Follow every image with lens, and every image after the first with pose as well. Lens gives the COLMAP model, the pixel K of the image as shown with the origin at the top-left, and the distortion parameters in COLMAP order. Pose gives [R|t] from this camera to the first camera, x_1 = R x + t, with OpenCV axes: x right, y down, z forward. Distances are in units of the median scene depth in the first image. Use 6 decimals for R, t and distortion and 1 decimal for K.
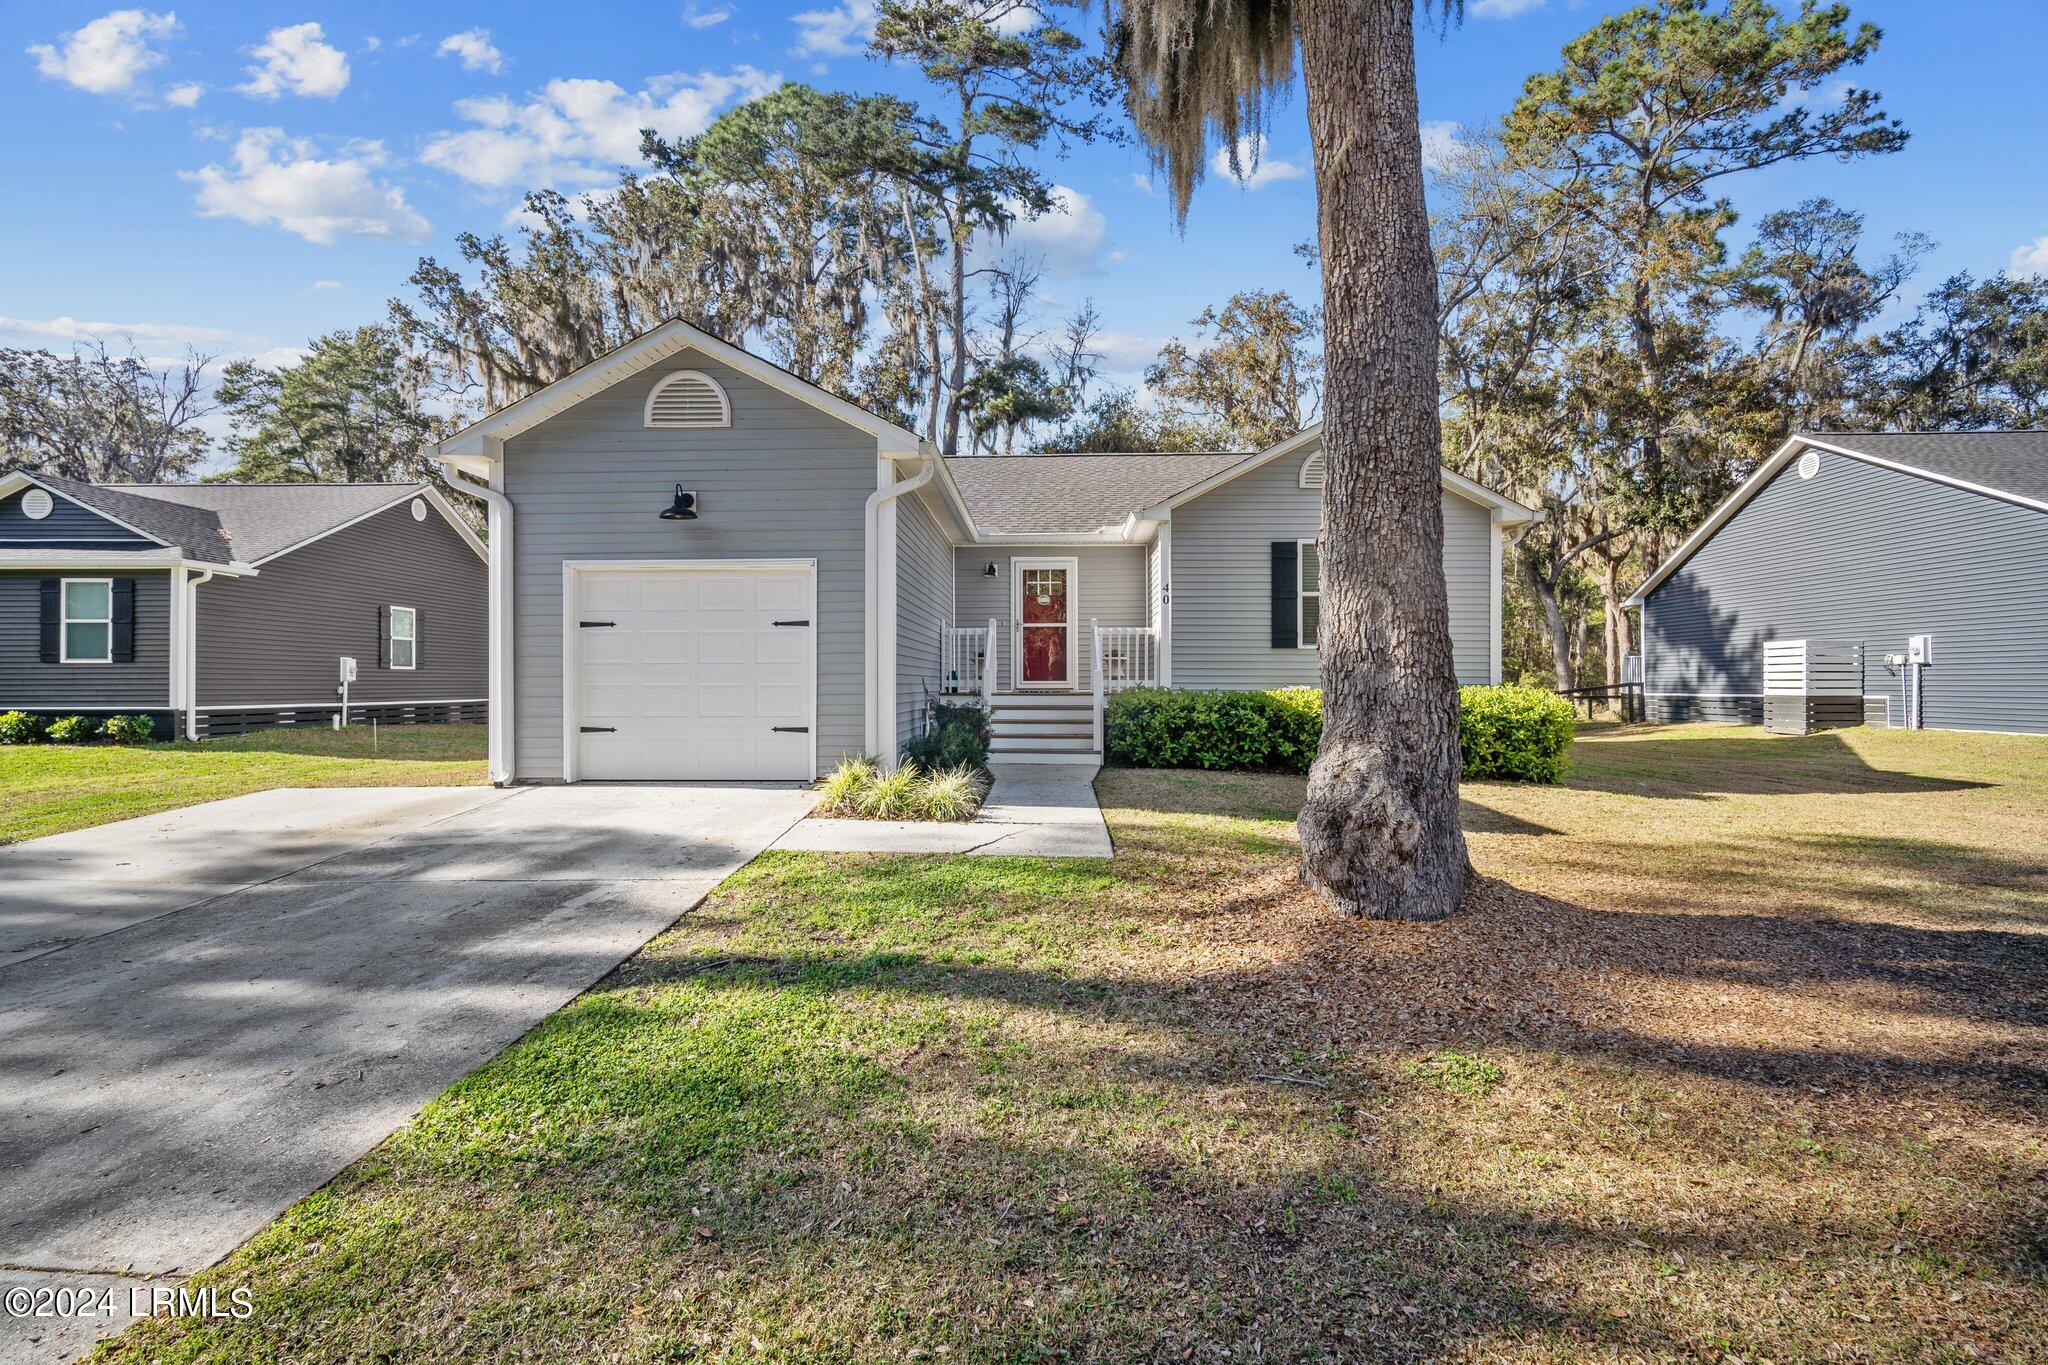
lens RADIAL K [[901.8, 0, 1029.3], [0, 901.8, 676.3], [0, 0, 1]] dist [-0.015955, 0.007081]
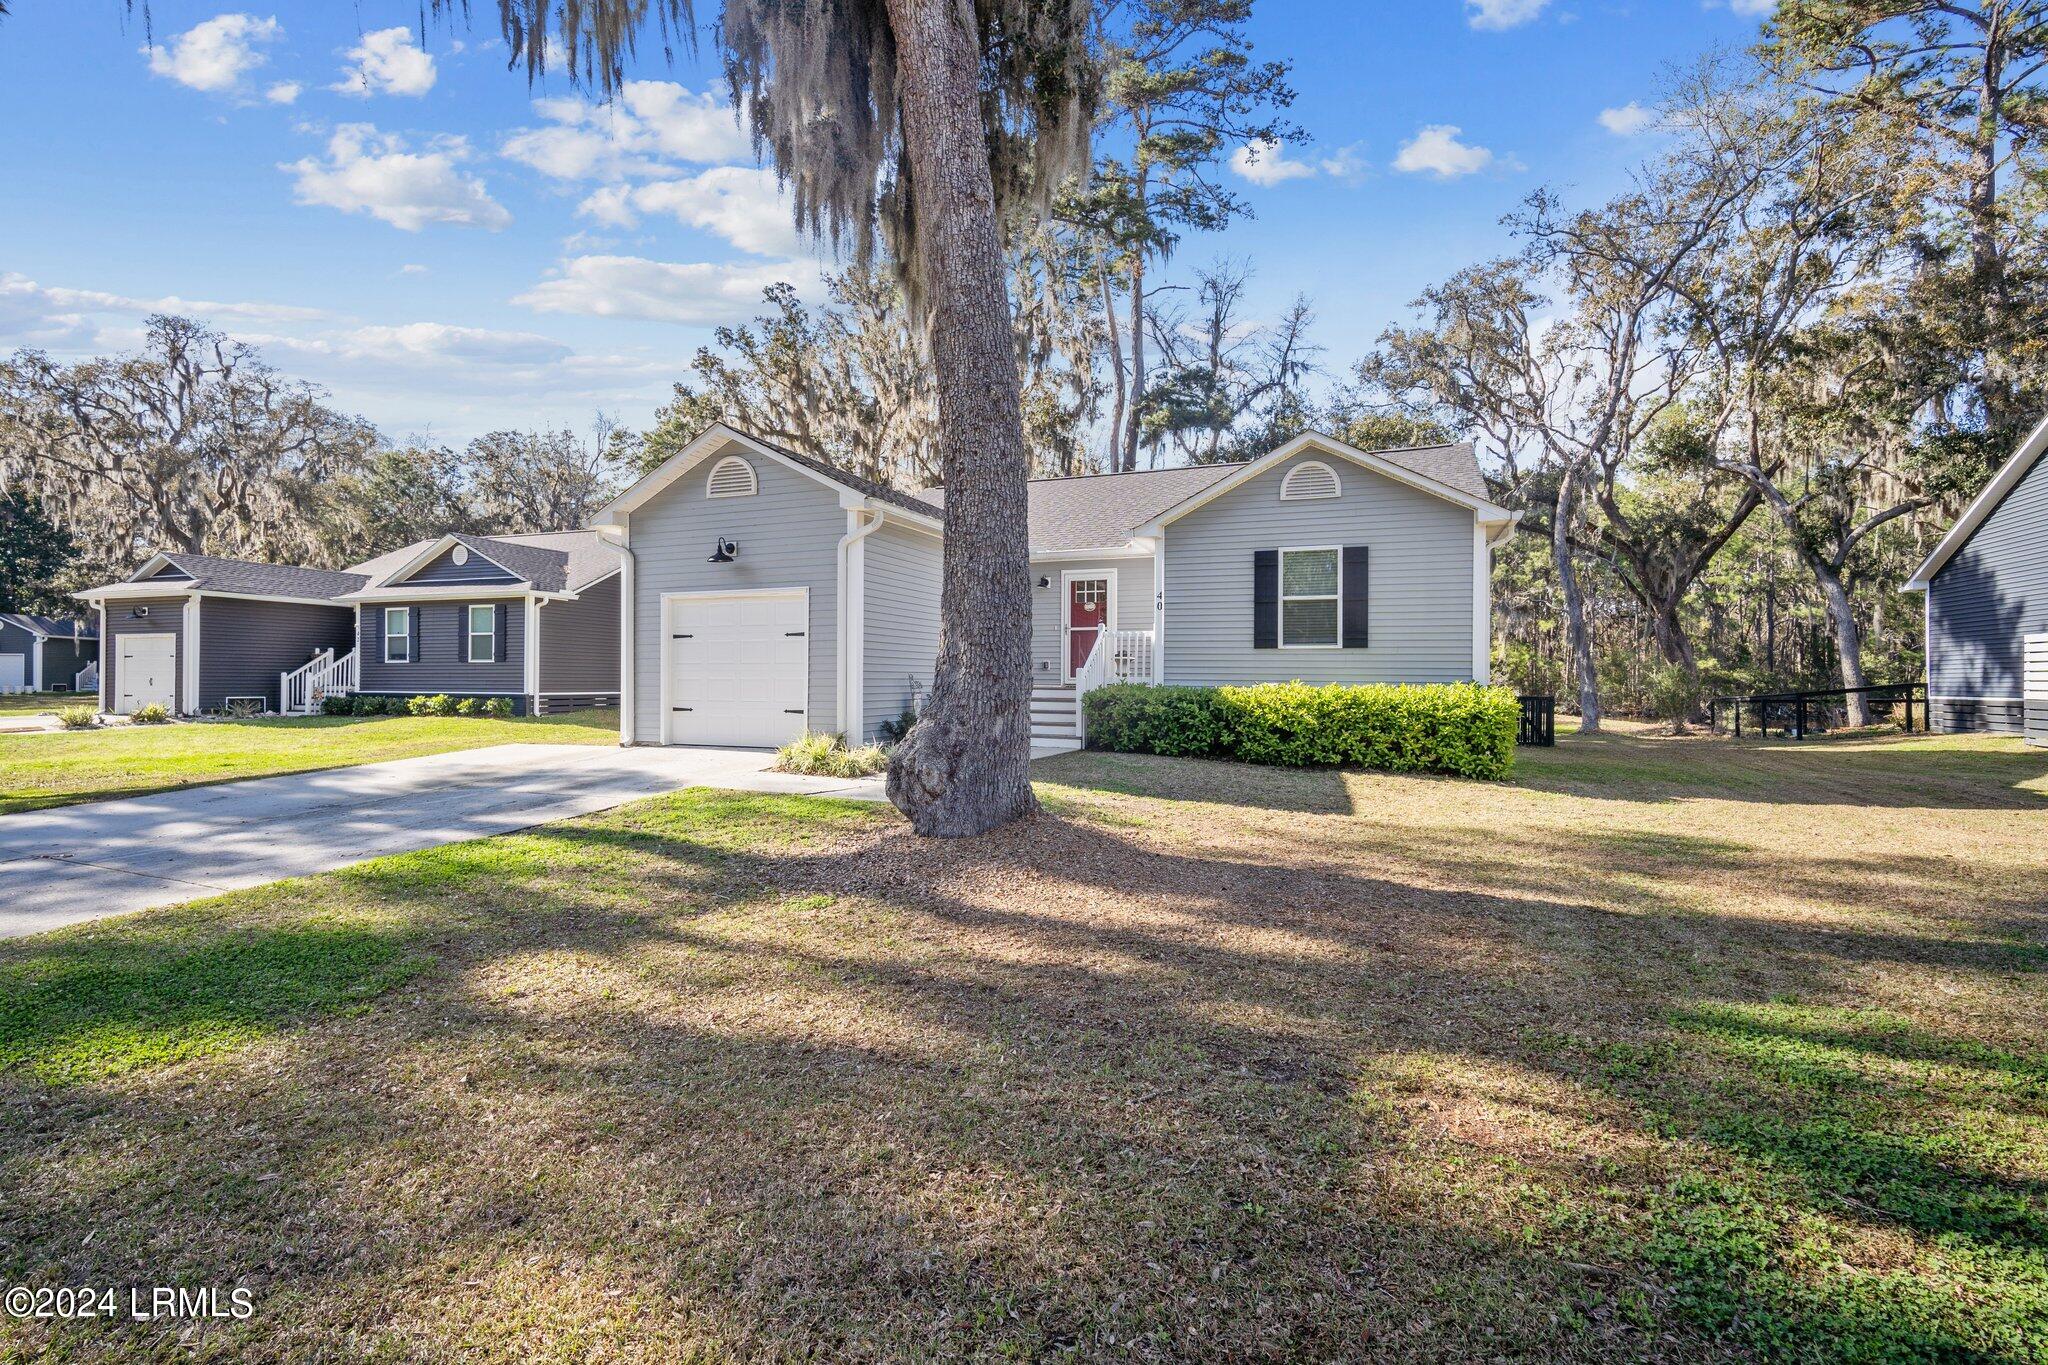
lens RADIAL K [[907.2, 0, 1024.9], [0, 907.2, 674.8], [0, 0, 1]] dist [-0.015178, 0.004578]
pose [[0.941766, 0.003858, -0.336246, 0.289260], [-0.003247, 0.999992, 0.002379, -0.000747], [0.336253, -0.001149, 0.941771, -0.100376]]
